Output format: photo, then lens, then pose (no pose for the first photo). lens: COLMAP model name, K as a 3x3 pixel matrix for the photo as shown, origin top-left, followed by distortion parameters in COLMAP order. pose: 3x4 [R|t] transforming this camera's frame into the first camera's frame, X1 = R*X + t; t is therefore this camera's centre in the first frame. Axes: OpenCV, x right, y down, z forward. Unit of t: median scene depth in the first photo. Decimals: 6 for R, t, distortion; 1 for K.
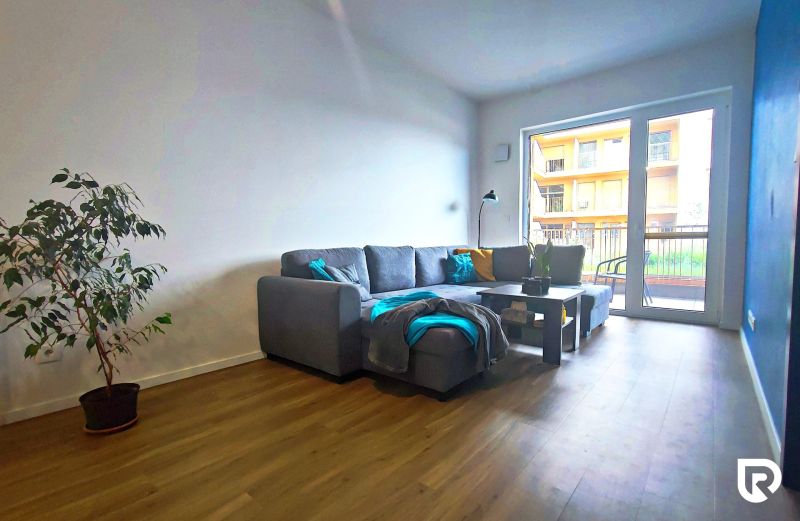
lens RADIAL K [[368.1, 0, 400.0], [0, 368.1, 260.5], [0, 0, 1]] dist [0.001500, 0.000210]
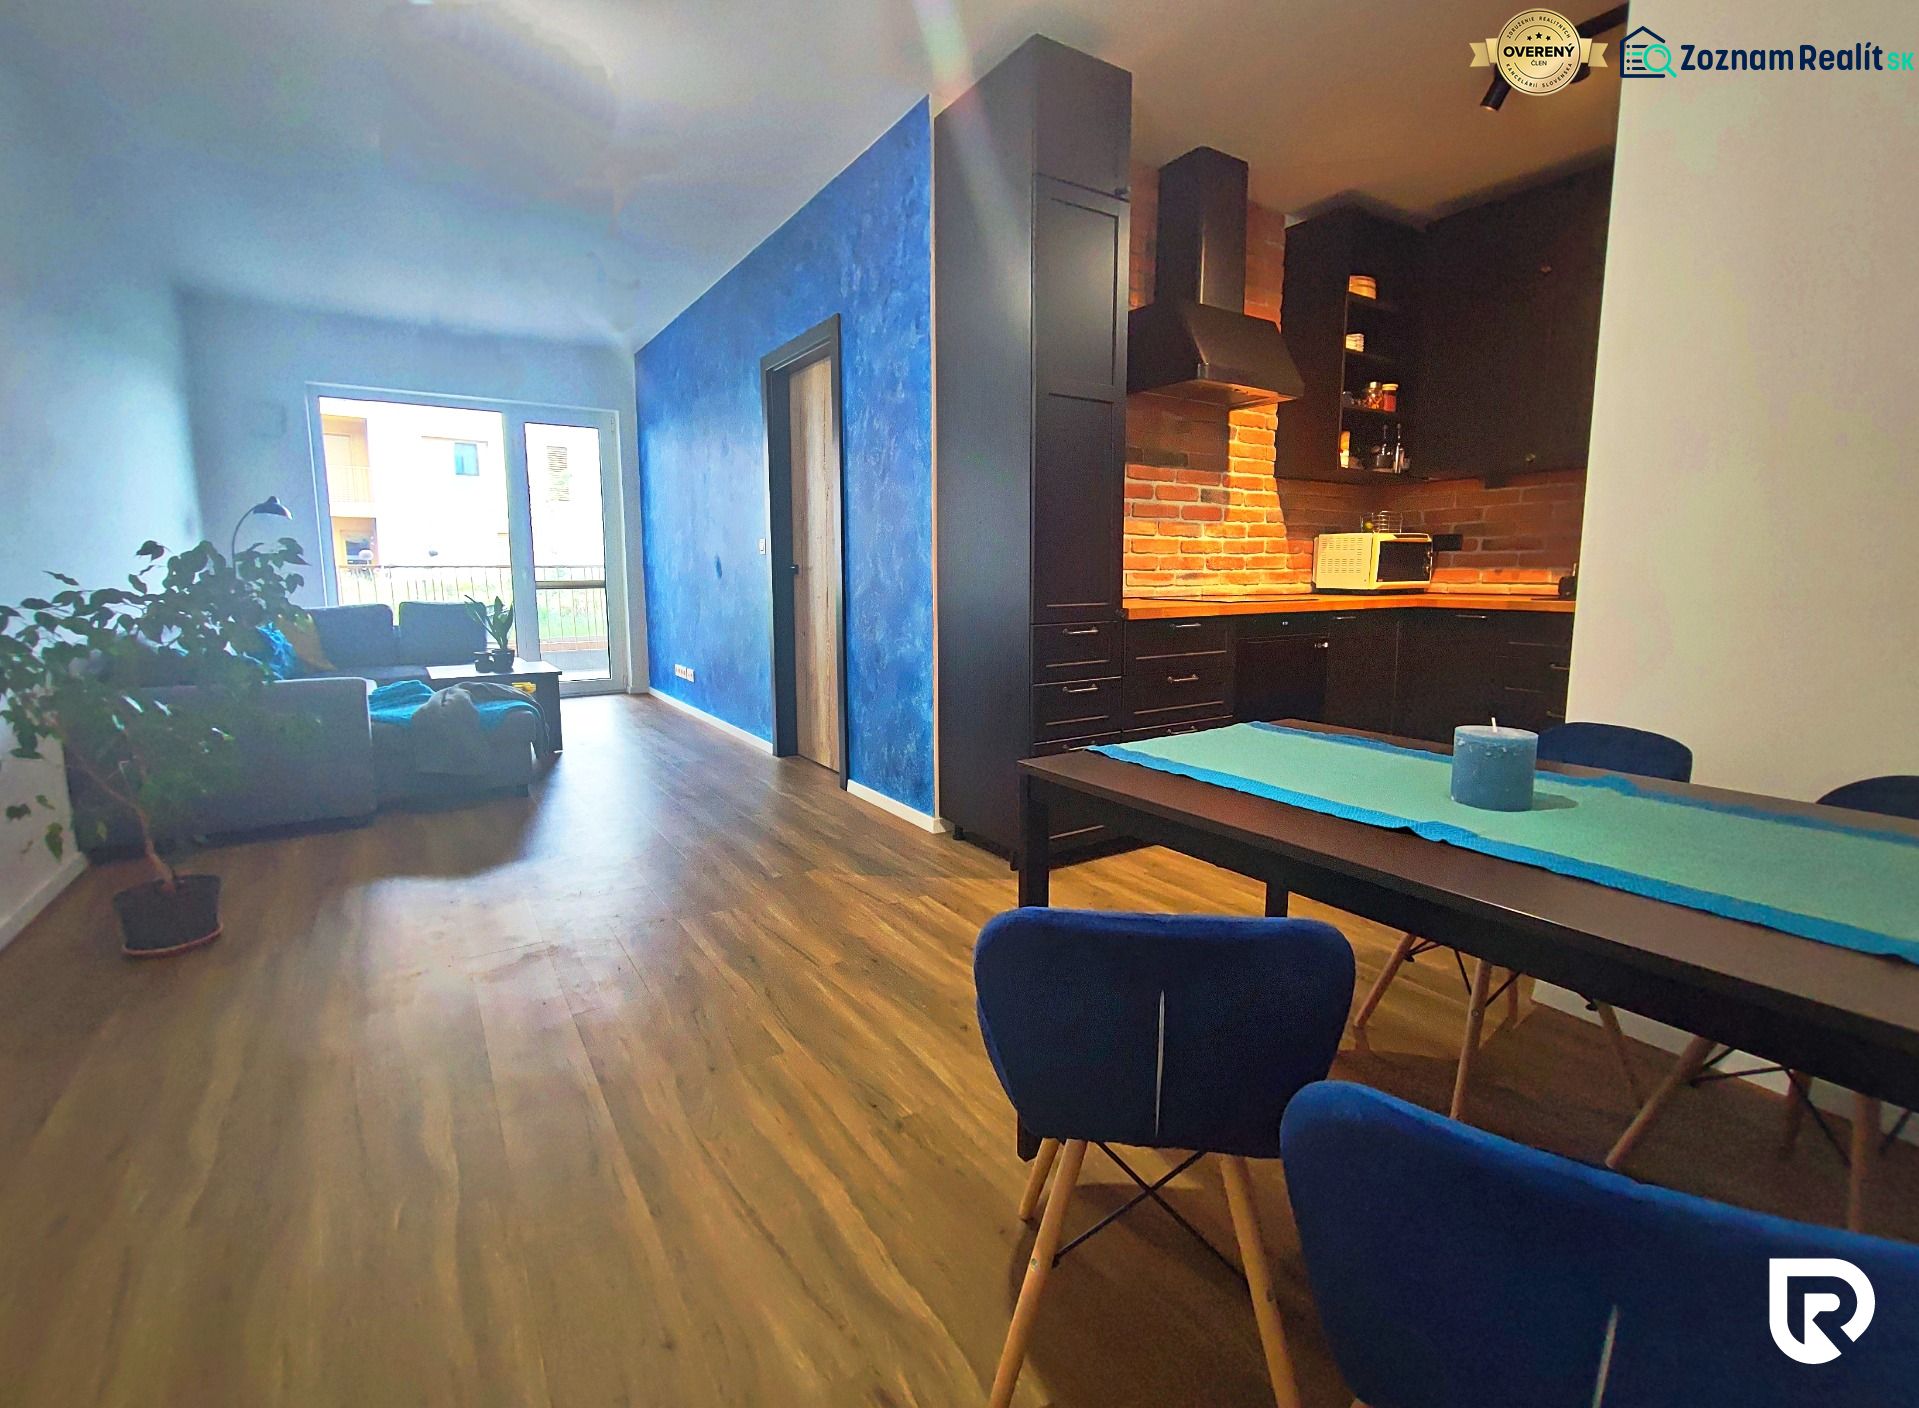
lens RADIAL K [[880.7, 0, 965.9], [0, 880.7, 666.7], [0, 0, 1]] dist [-0.002712, -0.000192]
pose [[0.274389, -0.098933, 0.956516, -0.782125], [0.055208, 0.994674, 0.087042, -0.011715], [-0.960033, 0.028924, 0.278389, -0.290376]]
